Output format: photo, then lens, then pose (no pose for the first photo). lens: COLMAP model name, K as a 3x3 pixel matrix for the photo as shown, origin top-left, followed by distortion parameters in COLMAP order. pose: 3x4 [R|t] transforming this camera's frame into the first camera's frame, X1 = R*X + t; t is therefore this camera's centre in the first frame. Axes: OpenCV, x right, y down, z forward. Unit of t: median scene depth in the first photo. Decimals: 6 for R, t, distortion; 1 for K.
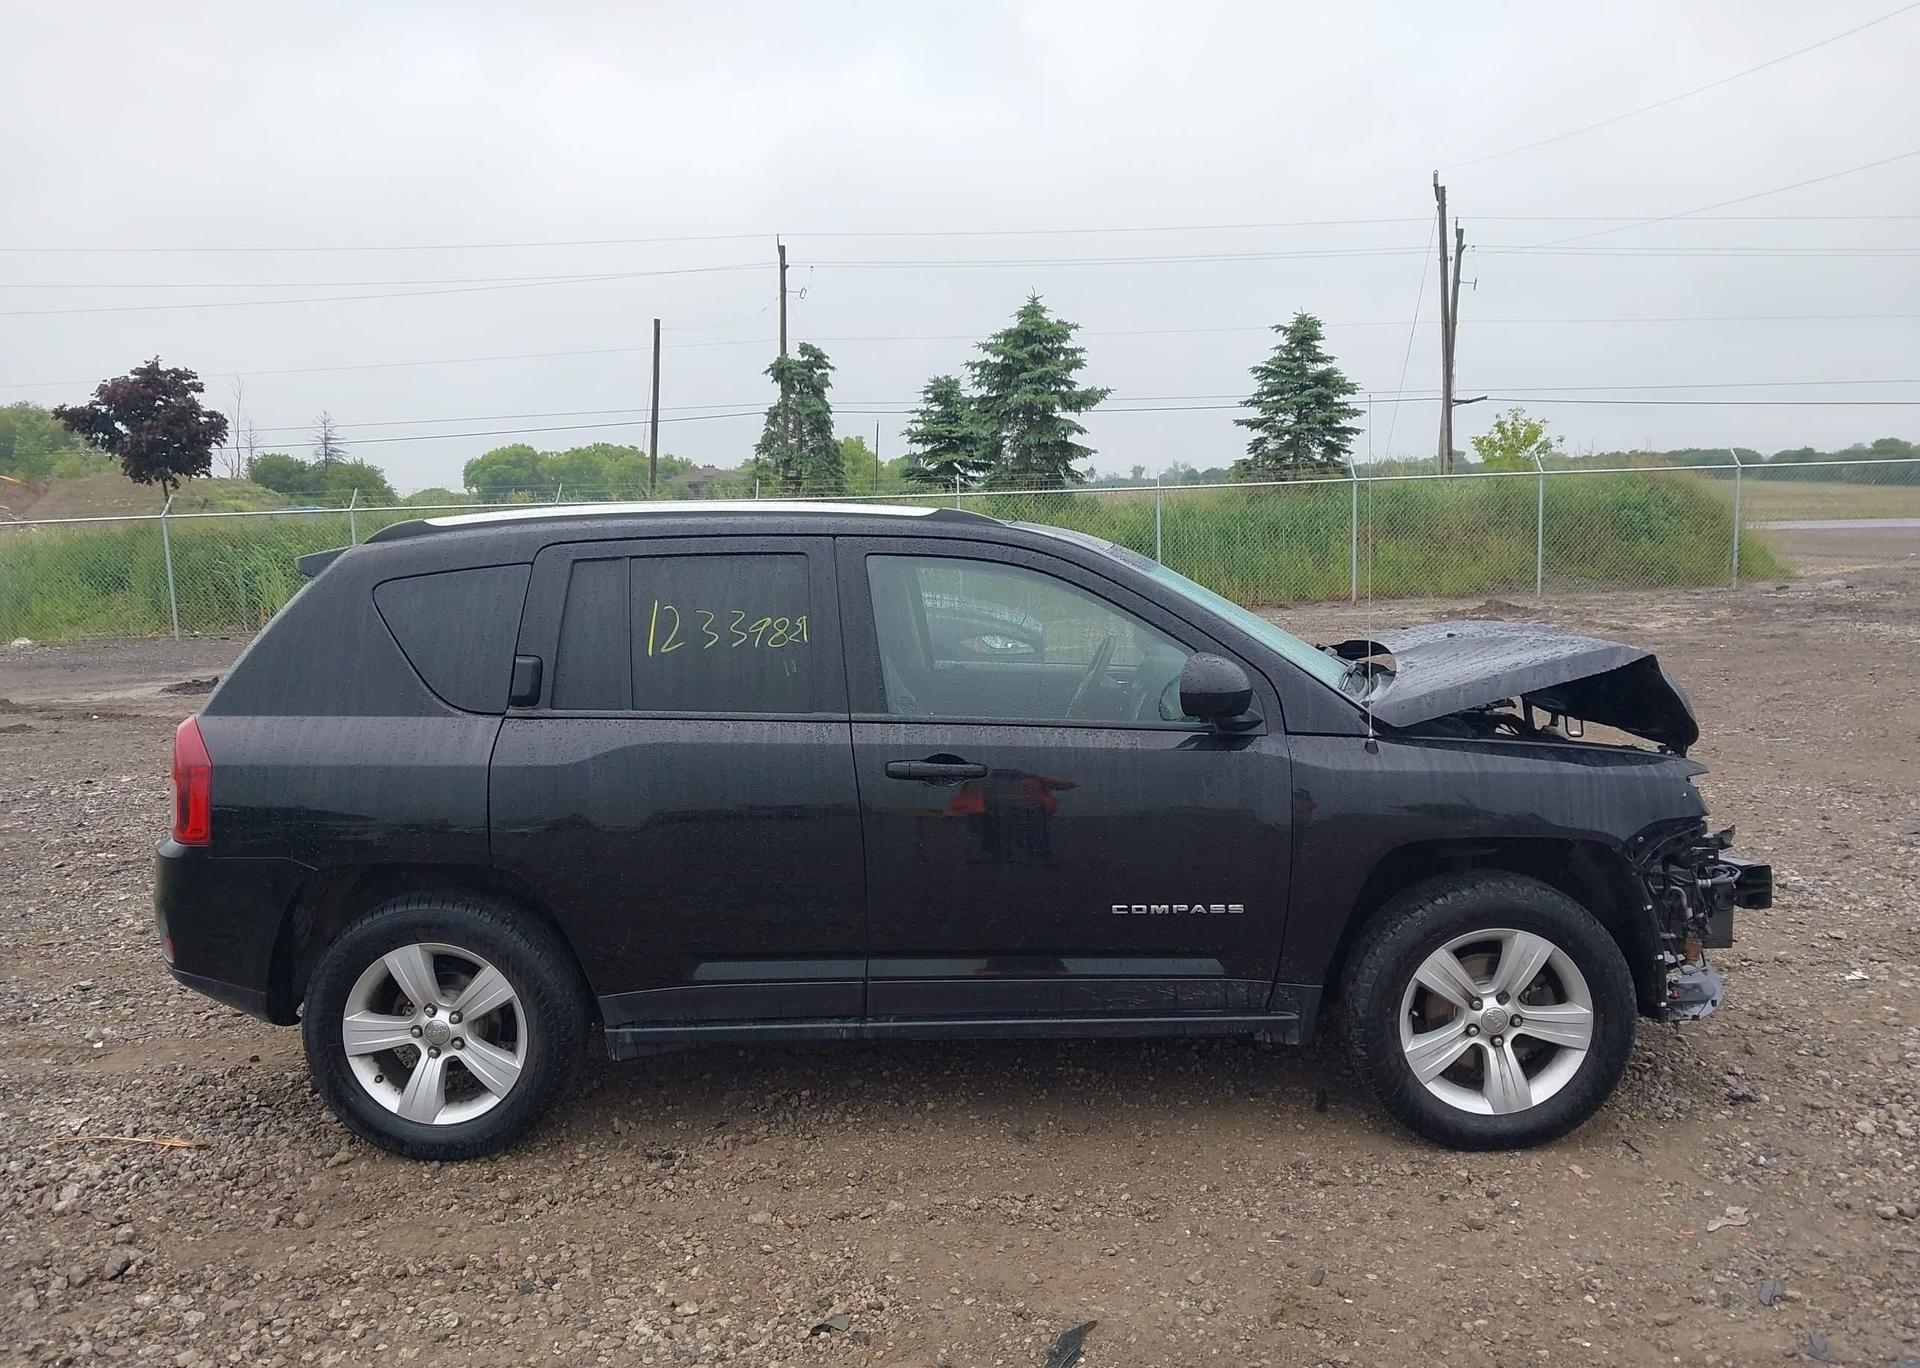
lens RADIAL K [[1524.3, 0, 960.0], [0, 1524.3, 684.0], [0, 0, 1]] dist [0.133755, -0.312766]
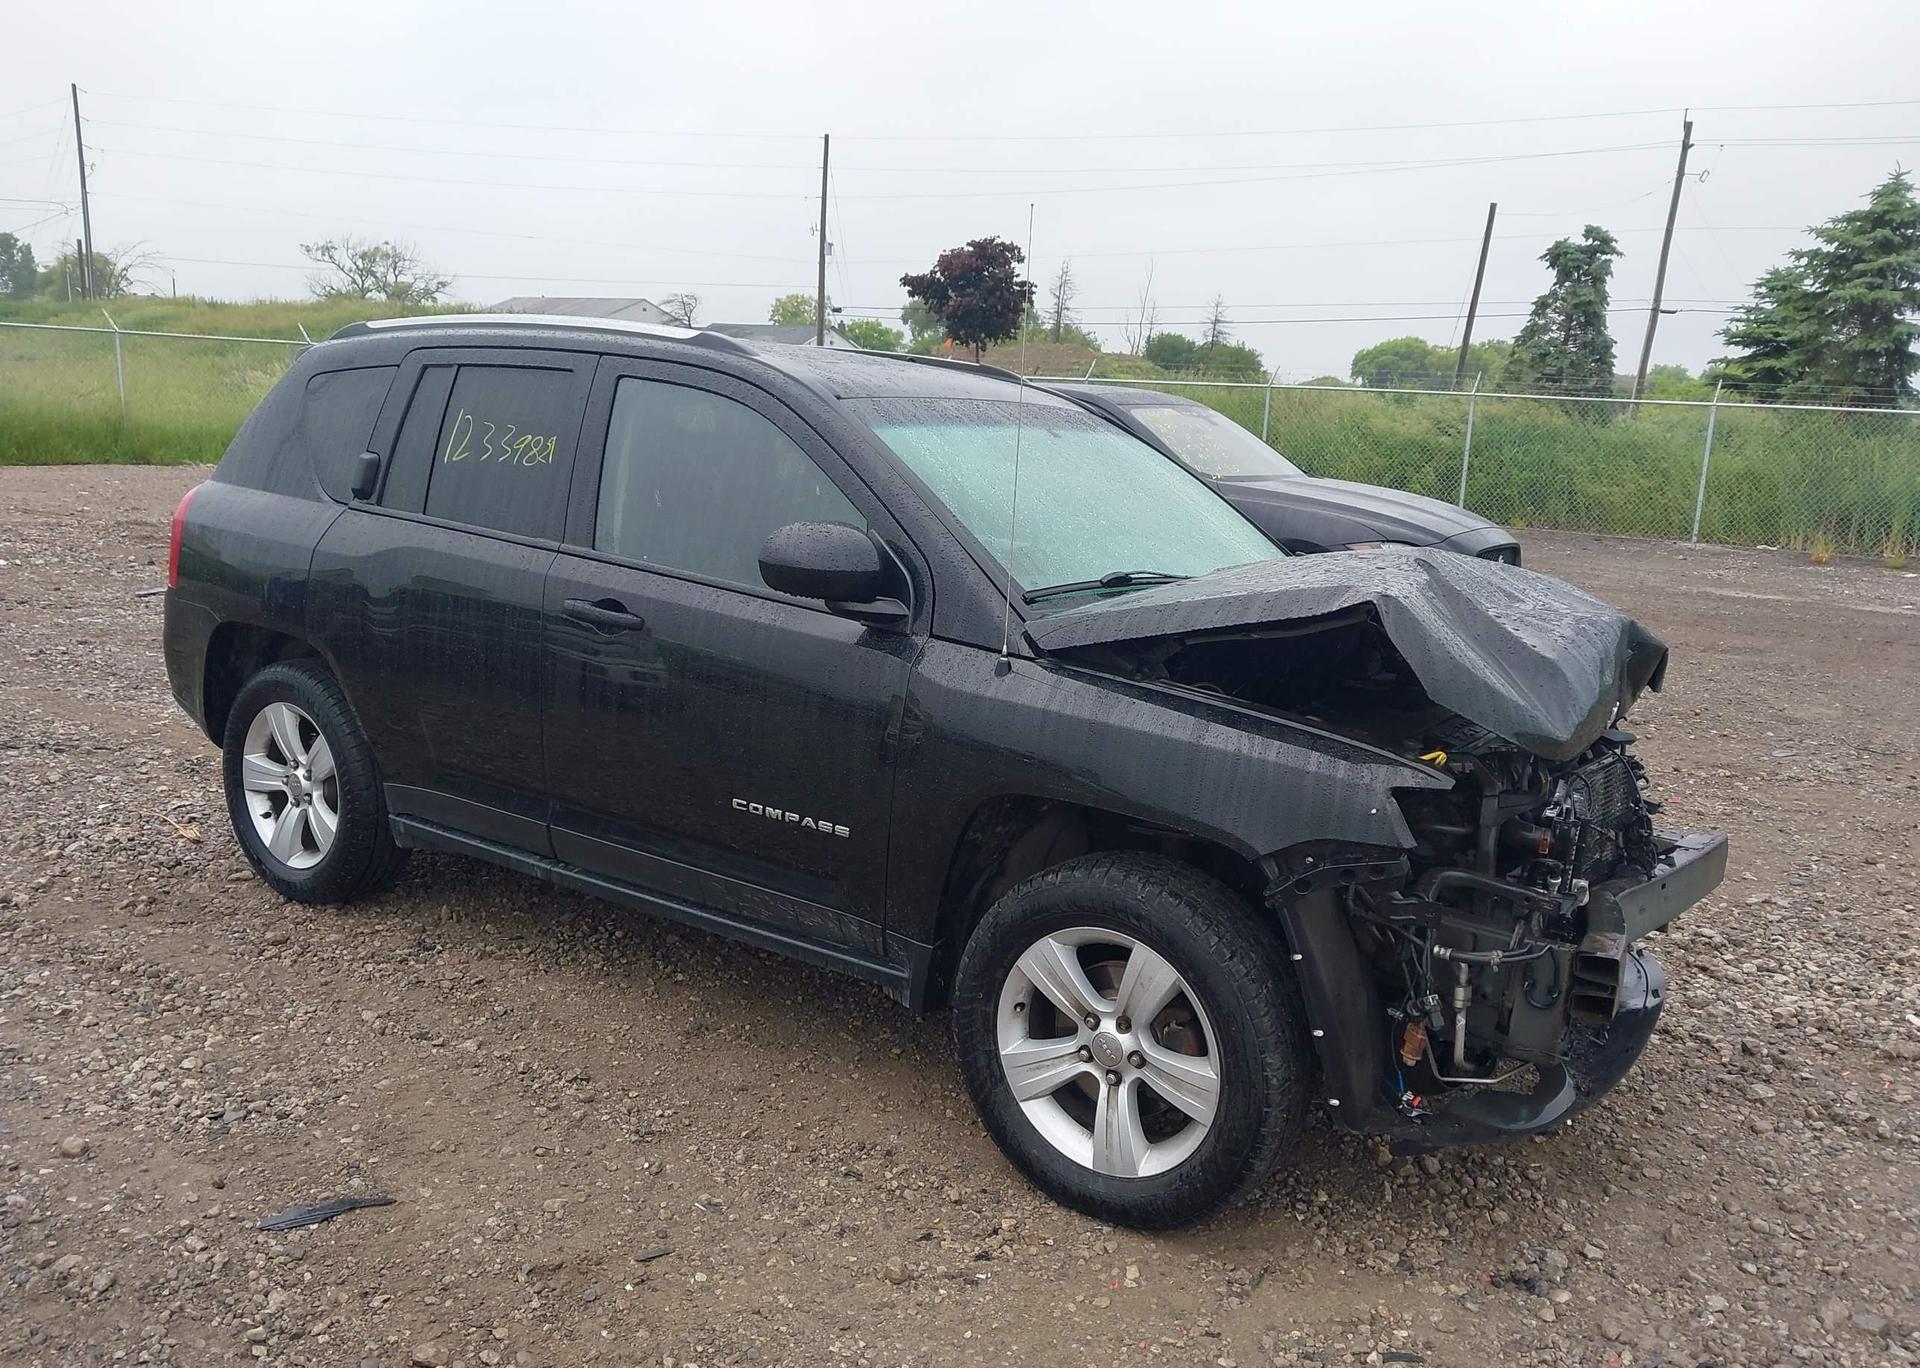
lens RADIAL K [[1513.6, 0, 967.7], [0, 1513.6, 687.0], [0, 0, 1]] dist [0.026614, -0.034152]
pose [[0.841564, 0.171848, -0.512092, 0.094046], [-0.134790, 0.984862, 0.108988, -0.004295], [0.523069, -0.022696, 0.851988, 0.049265]]
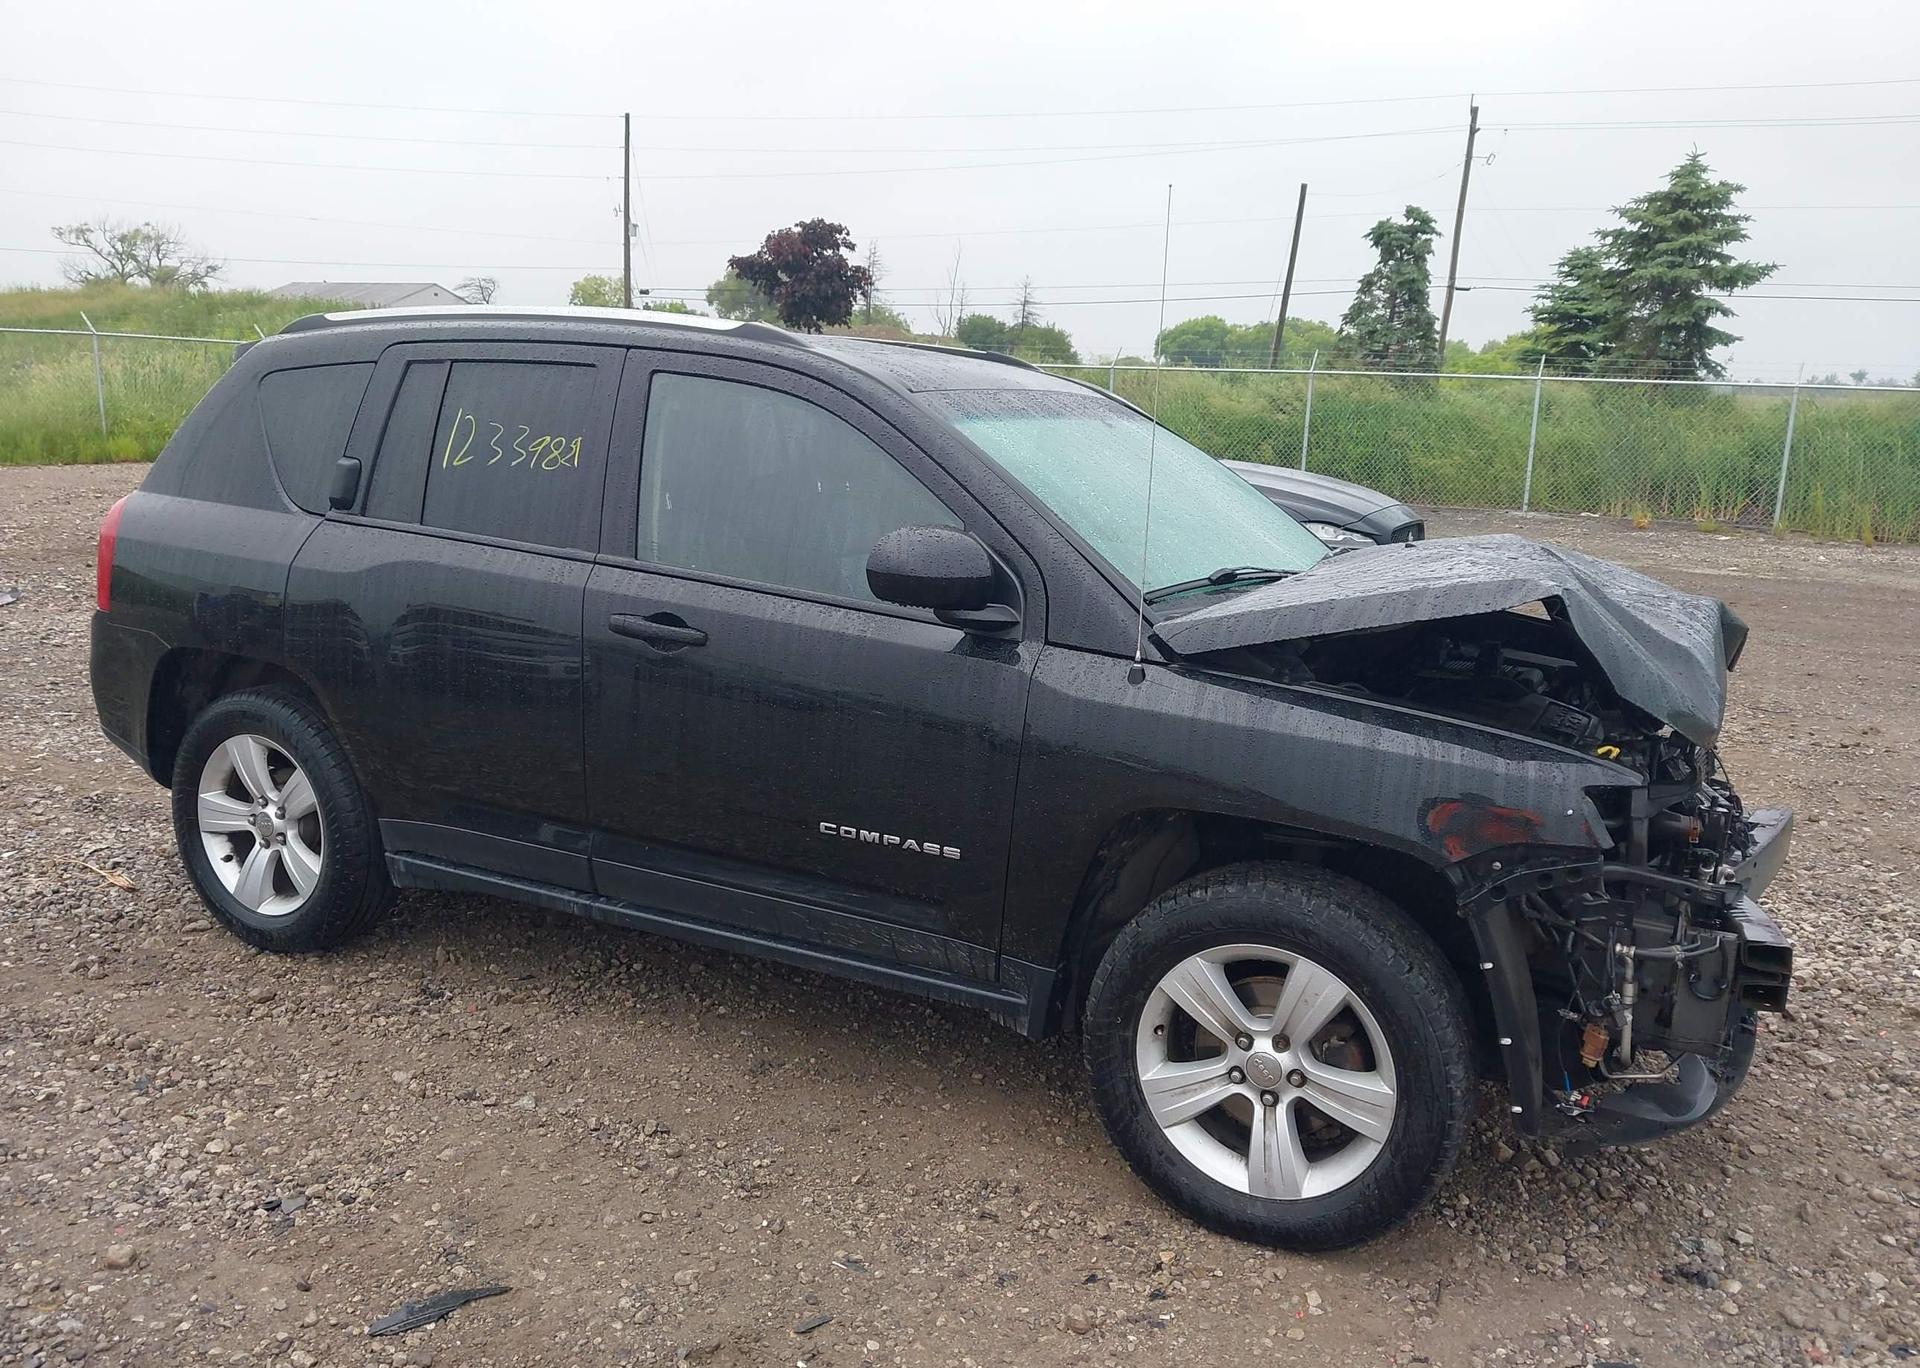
lens RADIAL K [[1513.6, 0, 967.7], [0, 1513.6, 687.0], [0, 0, 1]] dist [0.026614, -0.034152]
pose [[0.902537, 0.144222, -0.405742, 0.071300], [-0.110369, 0.988247, 0.105770, -0.002961], [0.416227, -0.050680, 0.907847, 0.044471]]
